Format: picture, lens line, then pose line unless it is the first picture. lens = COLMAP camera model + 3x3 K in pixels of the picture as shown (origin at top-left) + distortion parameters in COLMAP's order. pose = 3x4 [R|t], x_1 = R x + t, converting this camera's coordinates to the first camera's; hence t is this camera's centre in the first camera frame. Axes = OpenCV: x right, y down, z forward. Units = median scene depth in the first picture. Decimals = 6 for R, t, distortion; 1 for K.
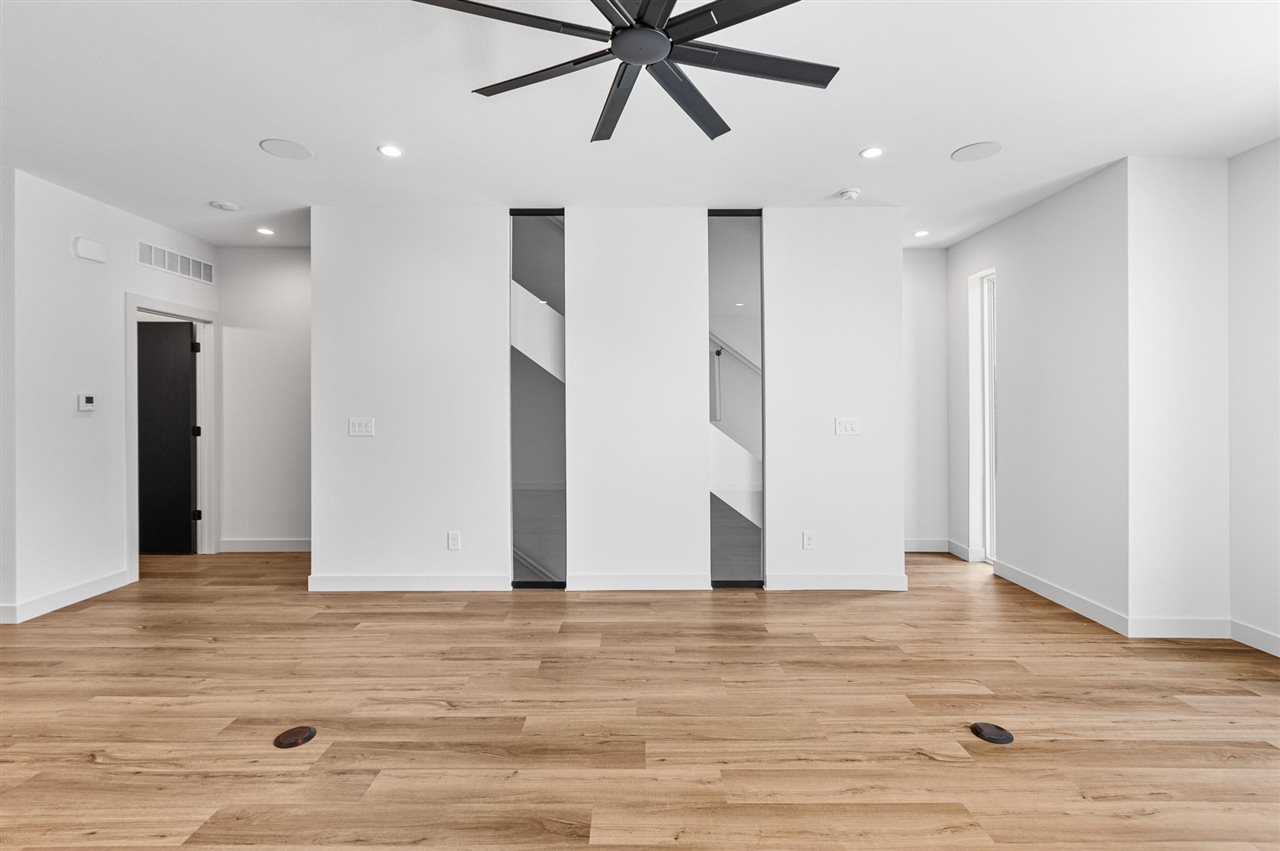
lens RADIAL K [[577.2, 0, 640.2], [0, 577.2, 414.4], [0, 0, 1]] dist [0.000867, -0.000167]
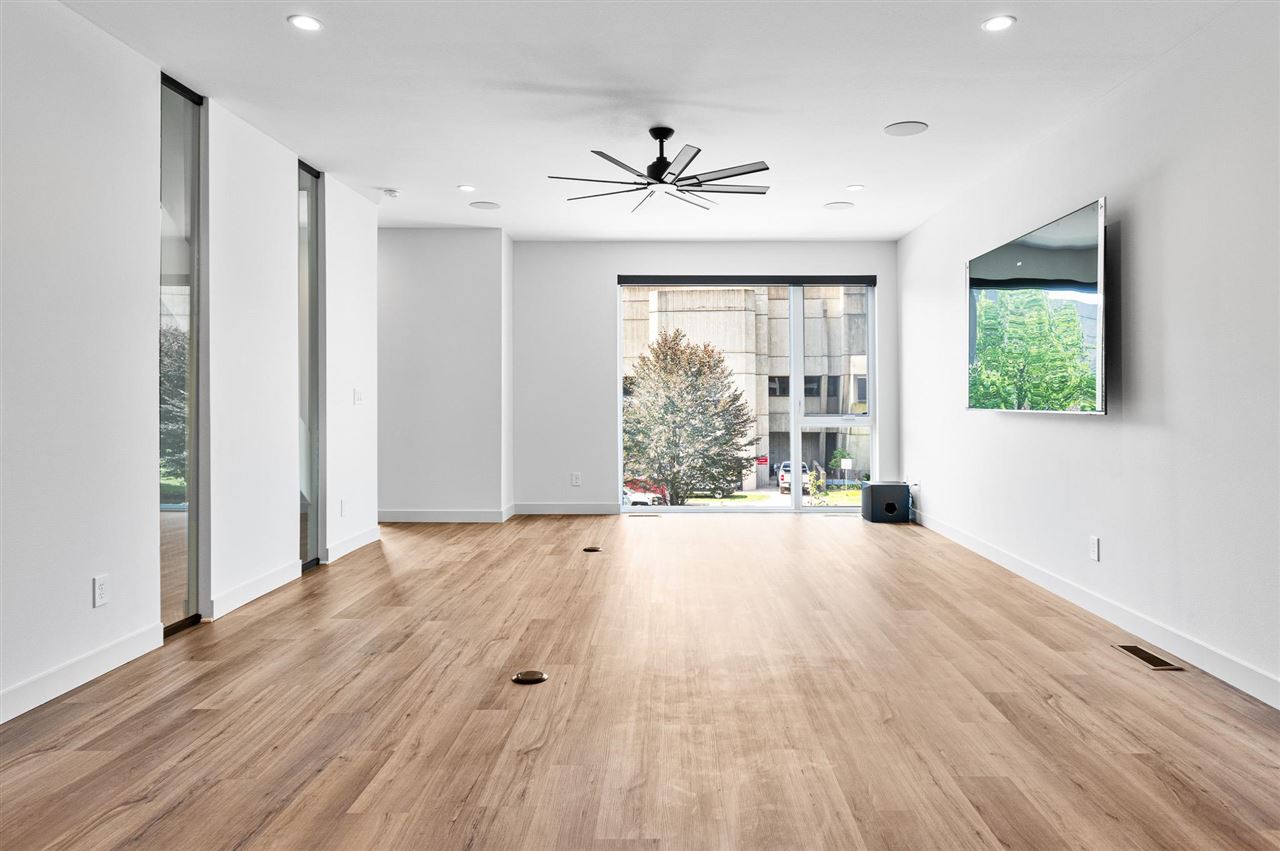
lens RADIAL K [[757.9, 0, 640.5], [0, 757.9, 419.5], [0, 0, 1]] dist [0.012364, -0.002549]
pose [[0.053618, -0.027611, 0.998180, -1.517080], [0.008747, 0.999592, 0.027180, 0.028635], [-0.998523, 0.007274, 0.053838, 0.542558]]
